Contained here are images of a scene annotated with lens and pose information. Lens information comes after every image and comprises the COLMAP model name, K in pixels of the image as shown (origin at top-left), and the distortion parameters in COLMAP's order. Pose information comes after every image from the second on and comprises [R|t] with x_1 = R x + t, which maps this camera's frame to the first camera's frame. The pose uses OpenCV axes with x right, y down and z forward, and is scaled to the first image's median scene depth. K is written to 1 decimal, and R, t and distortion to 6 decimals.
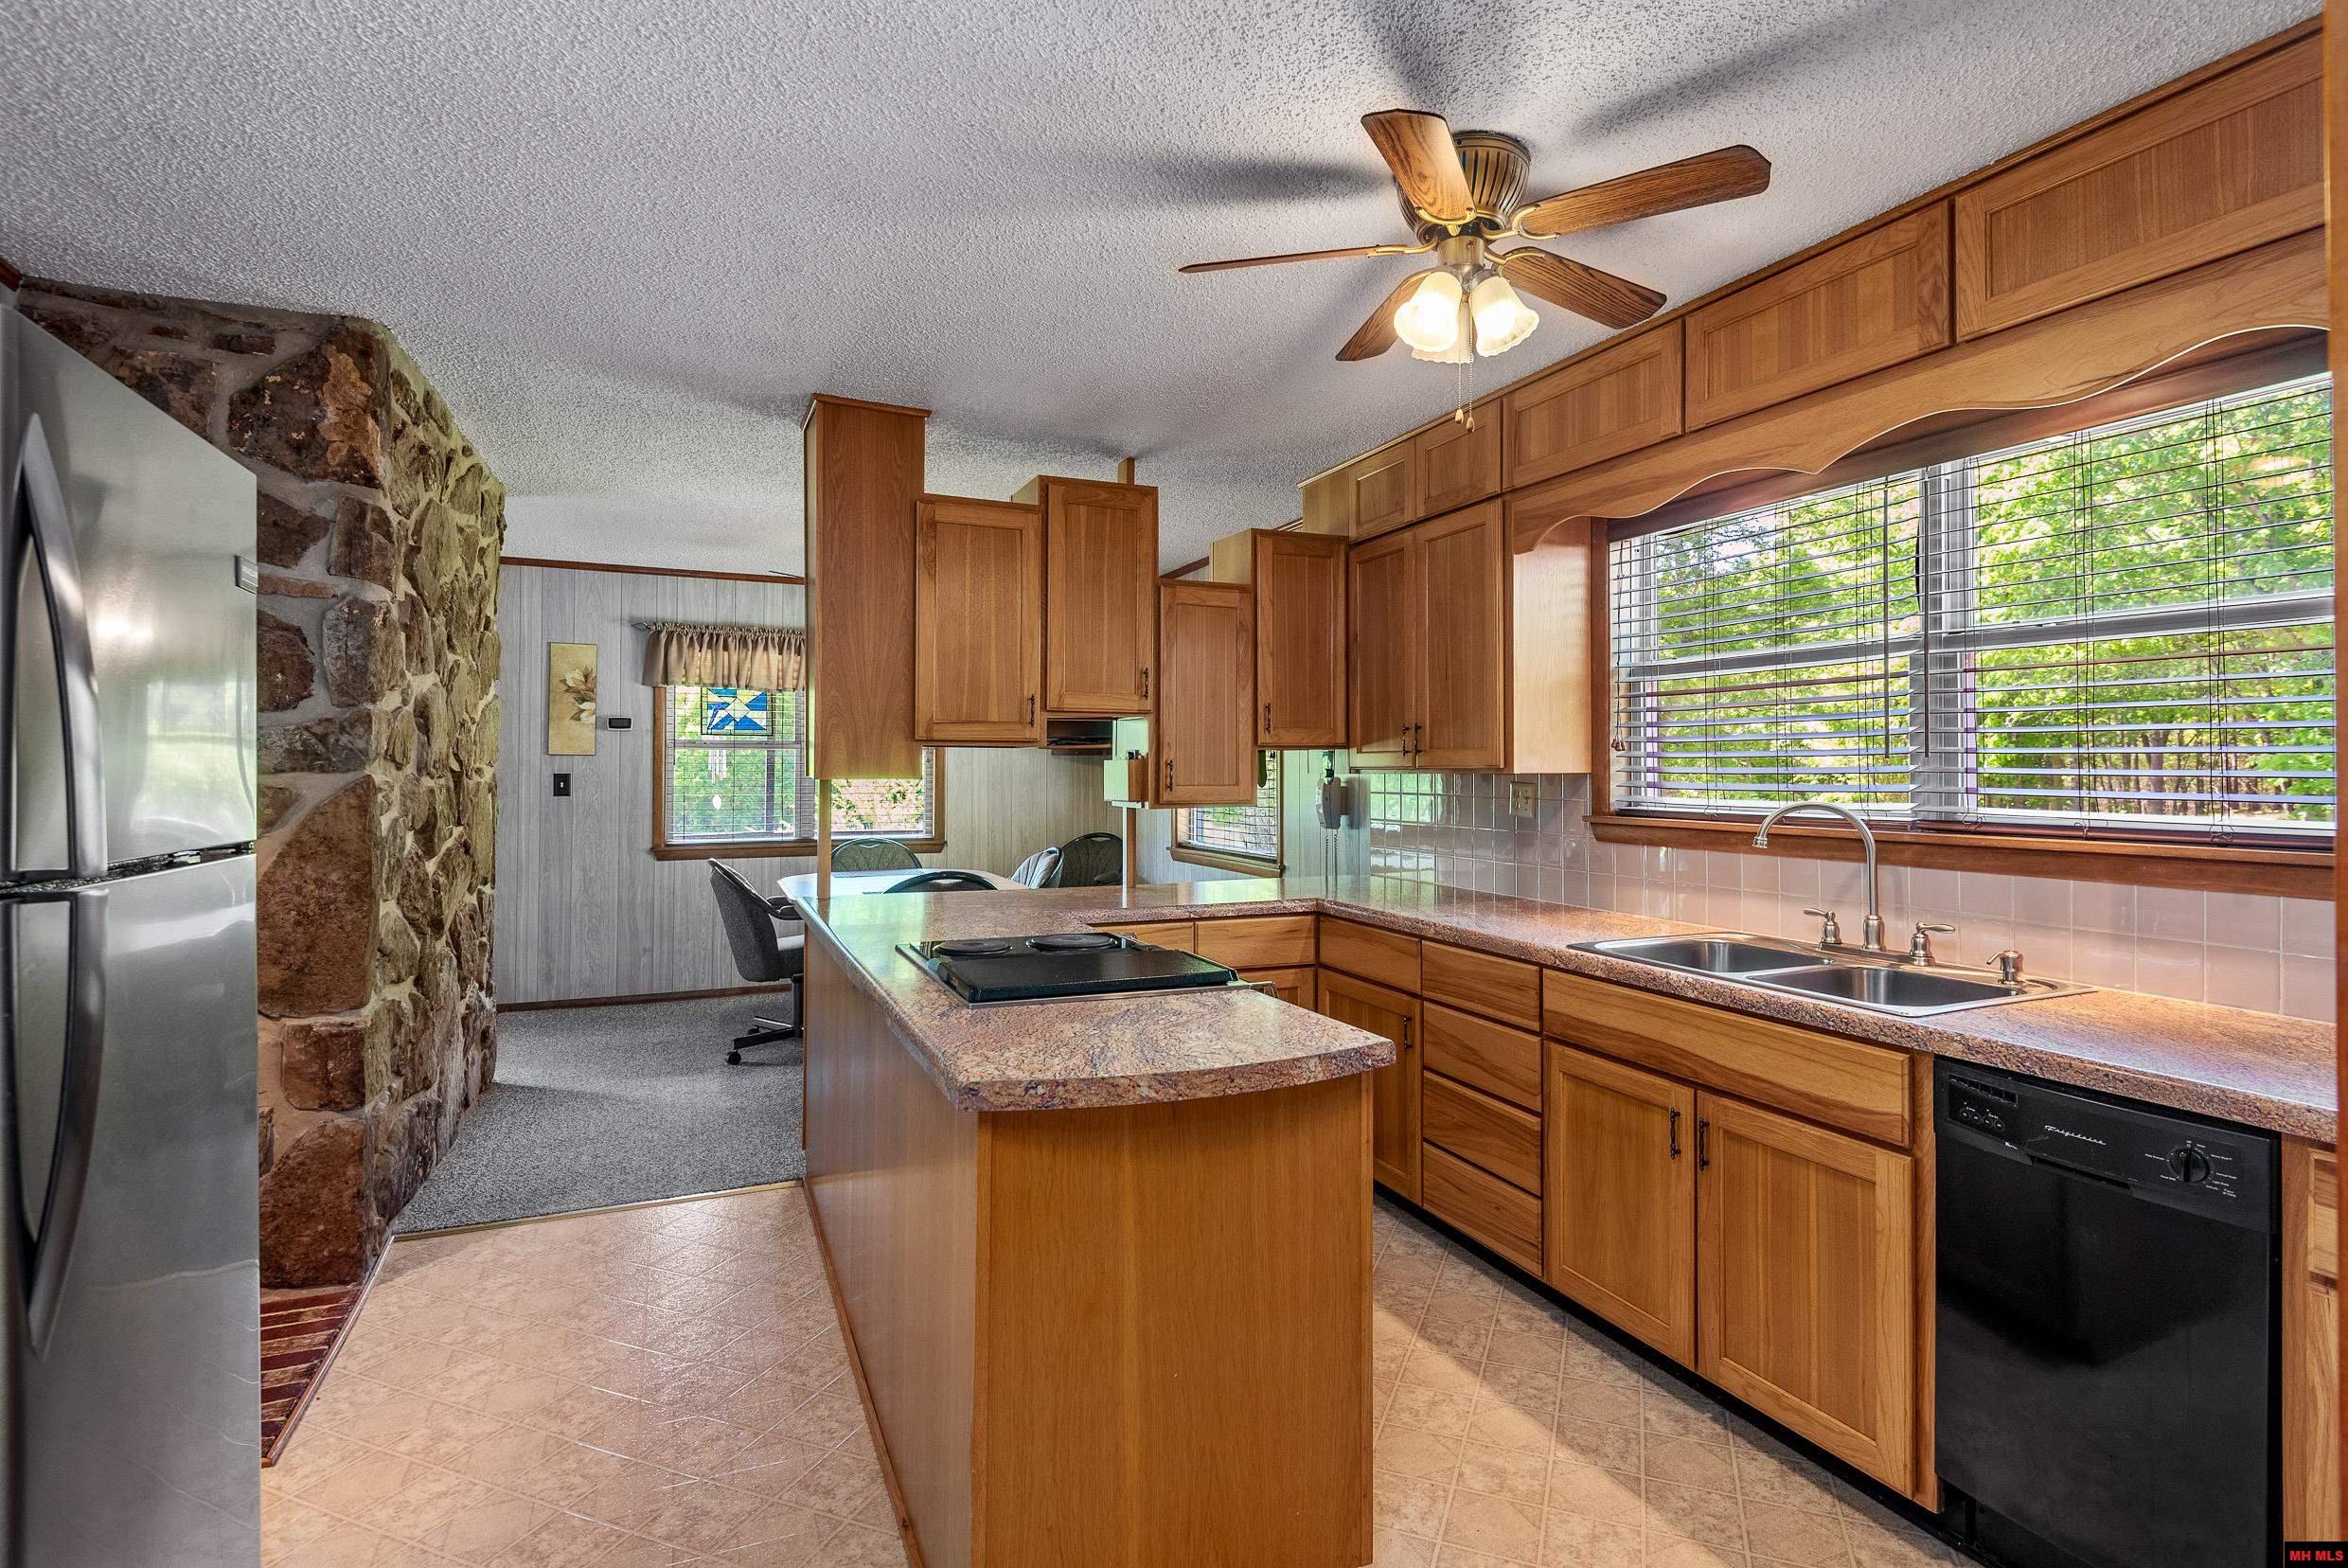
lens RADIAL K [[1194.8, 0, 1183.4], [0, 1194.8, 769.3], [0, 0, 1]] dist [0.014037, -0.003656]
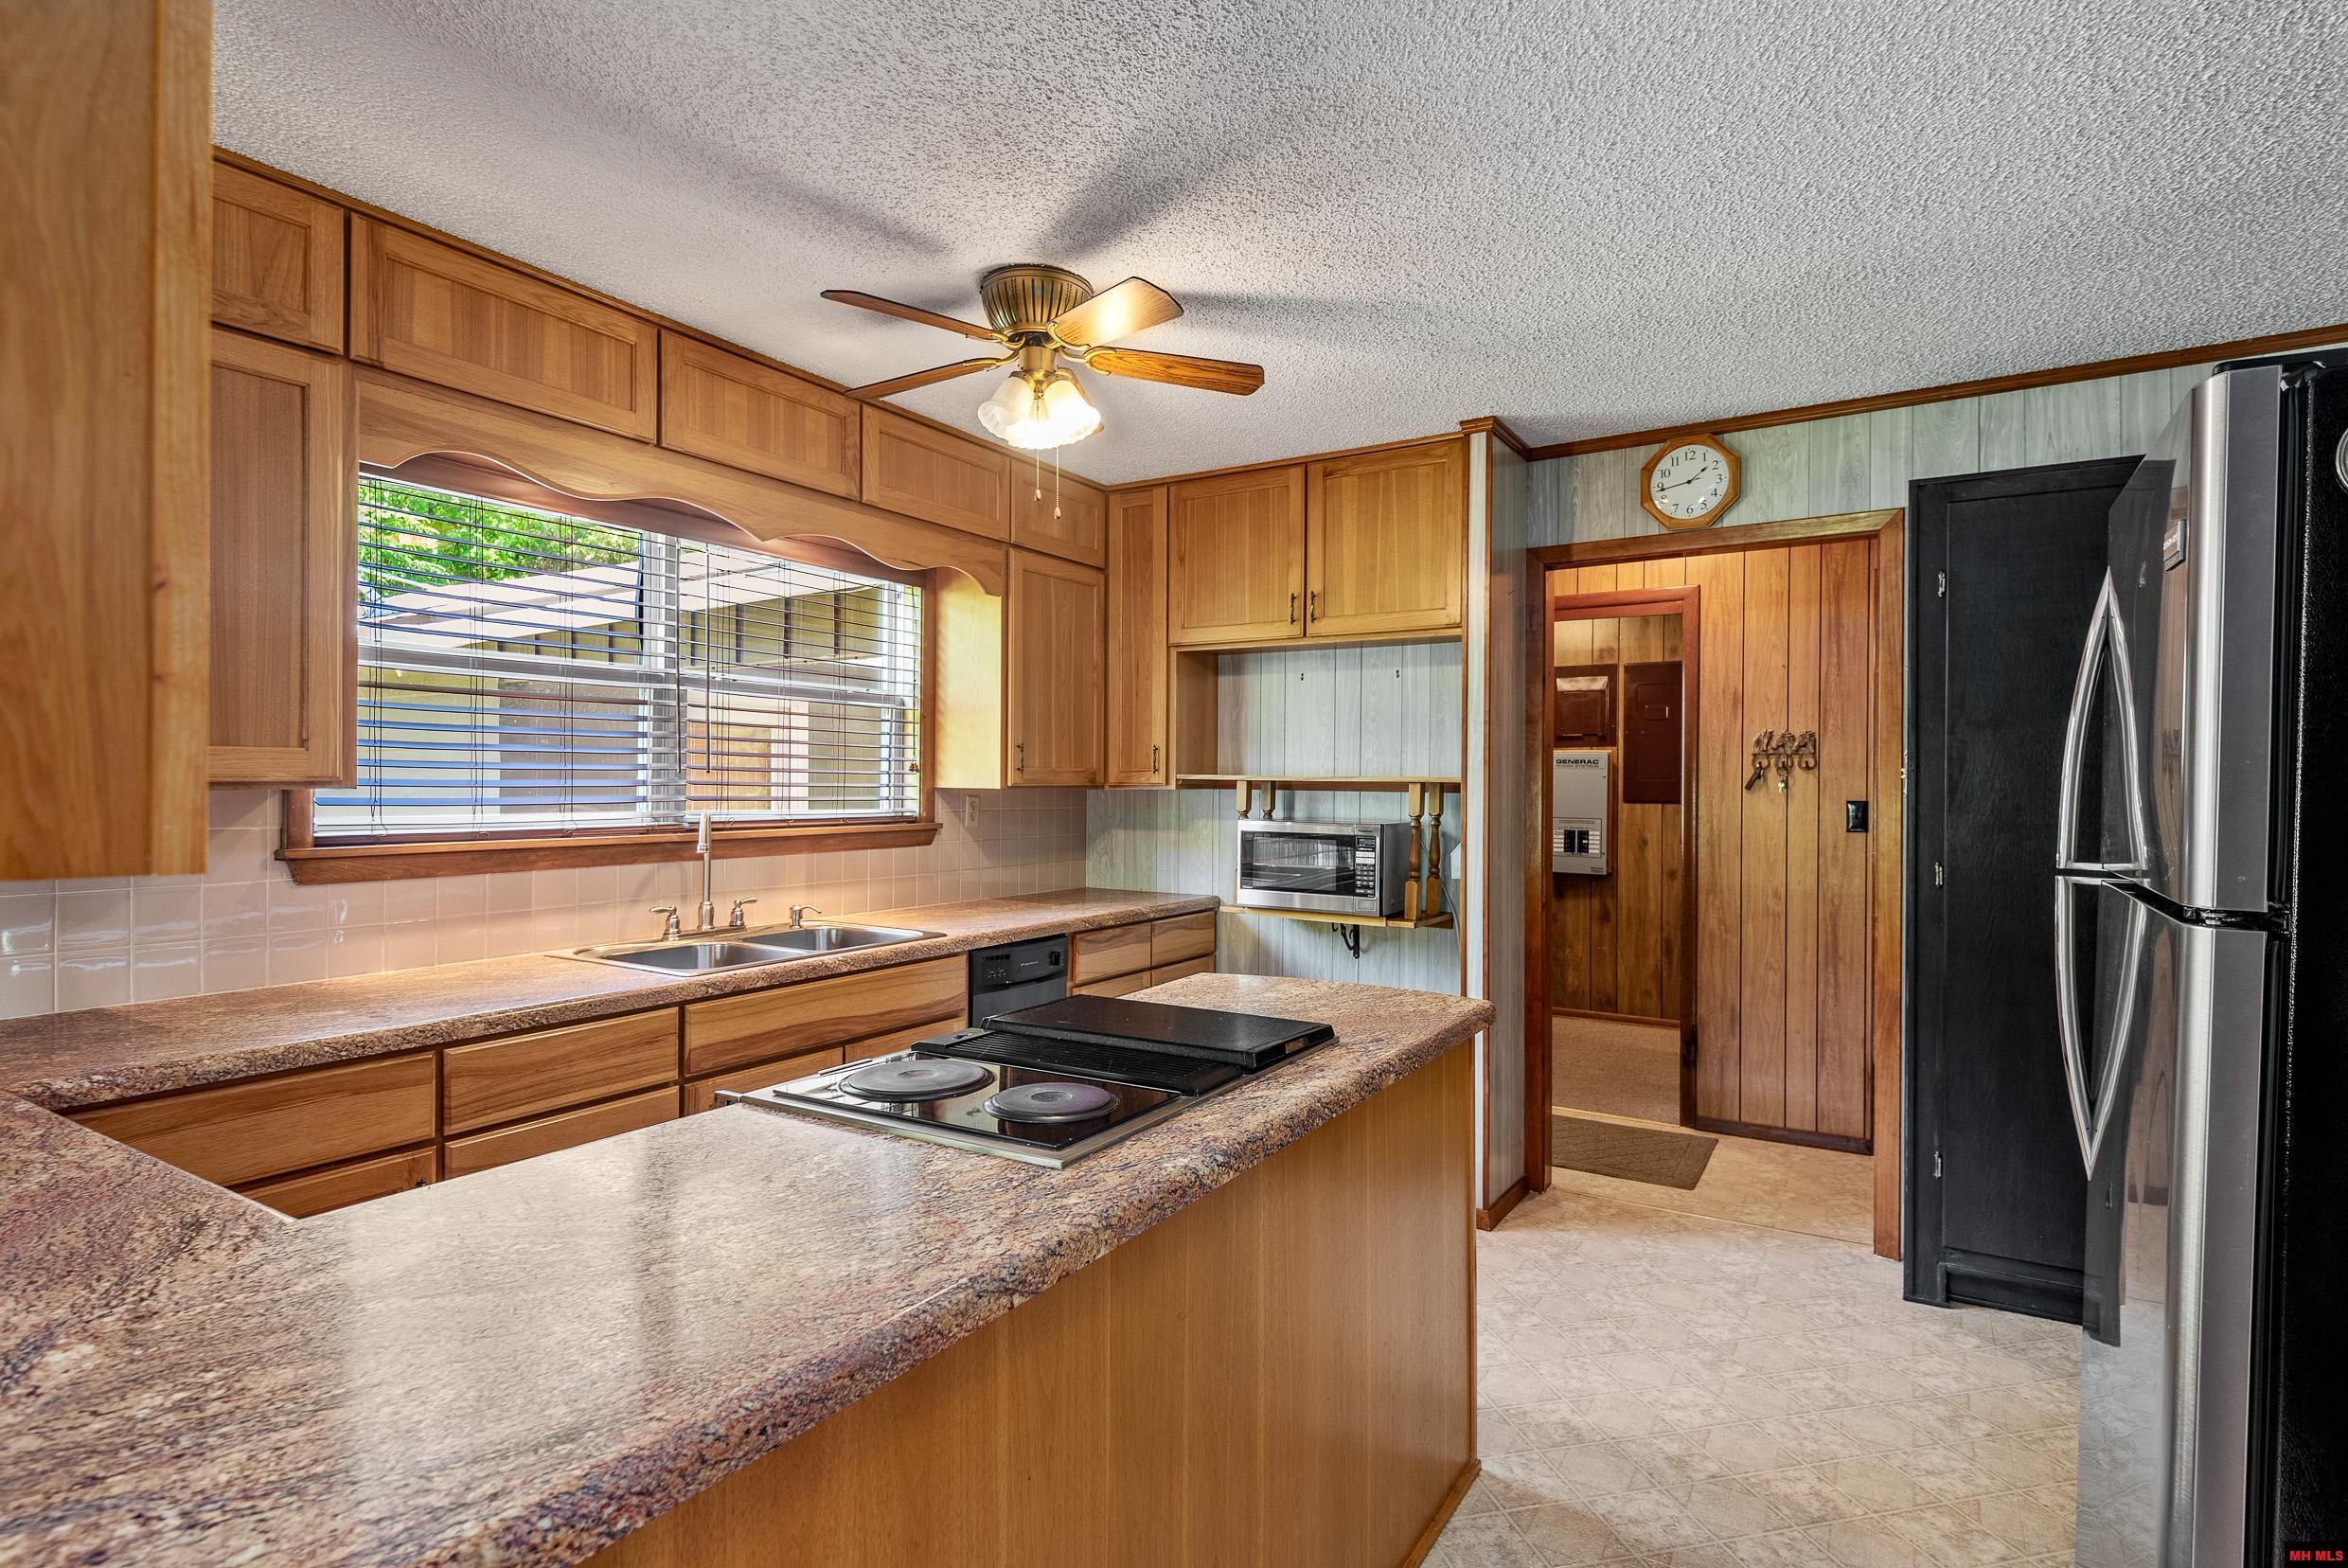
lens RADIAL K [[1194.8, 0, 1181.3], [0, 1194.8, 793.9], [0, 0, 1]] dist [0.014037, -0.003656]
pose [[-0.587373, -0.011909, 0.809229, -0.700394], [-0.005133, 0.999926, 0.010989, -0.004503], [-0.809300, 0.002300, -0.587391, 1.334966]]
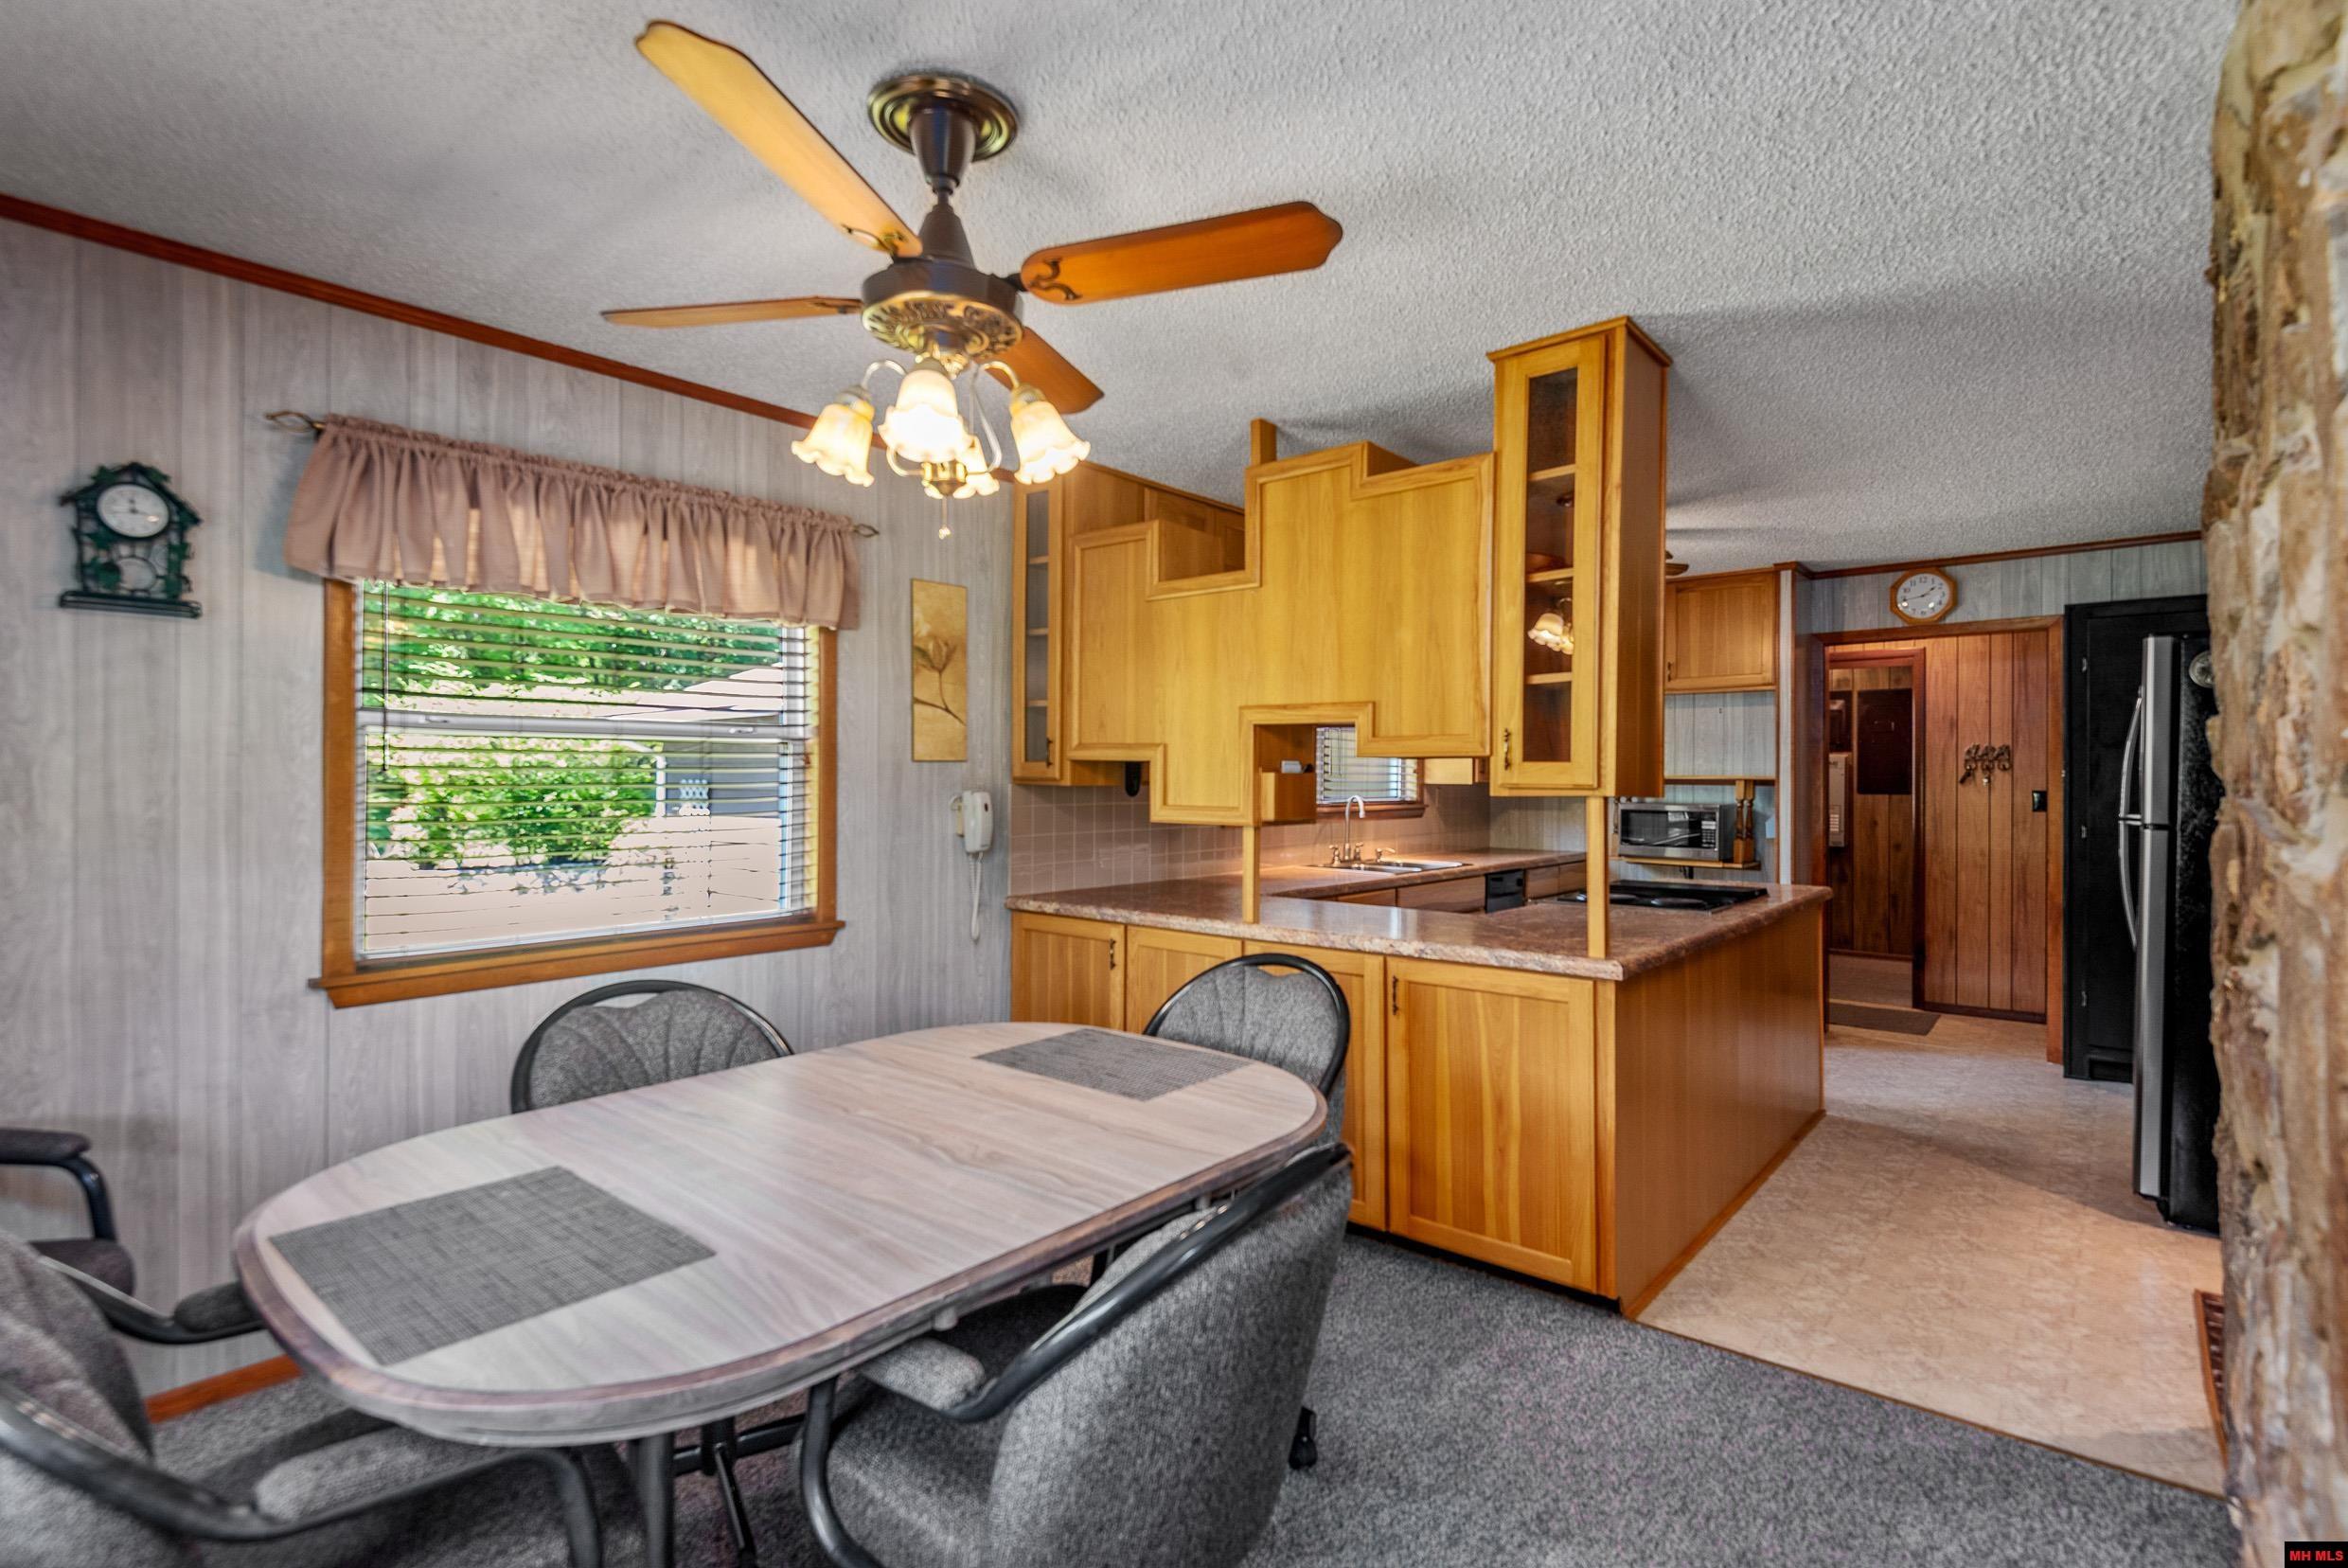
lens RADIAL K [[1128.4, 0, 1179.7], [0, 1128.4, 780.5], [0, 0, 1]] dist [-0.002007, -0.000364]
pose [[-0.454117, -0.004740, 0.890929, -0.763405], [-0.003458, 0.999988, 0.003557, -0.004661], [-0.890935, -0.001466, -0.454128, 1.456438]]
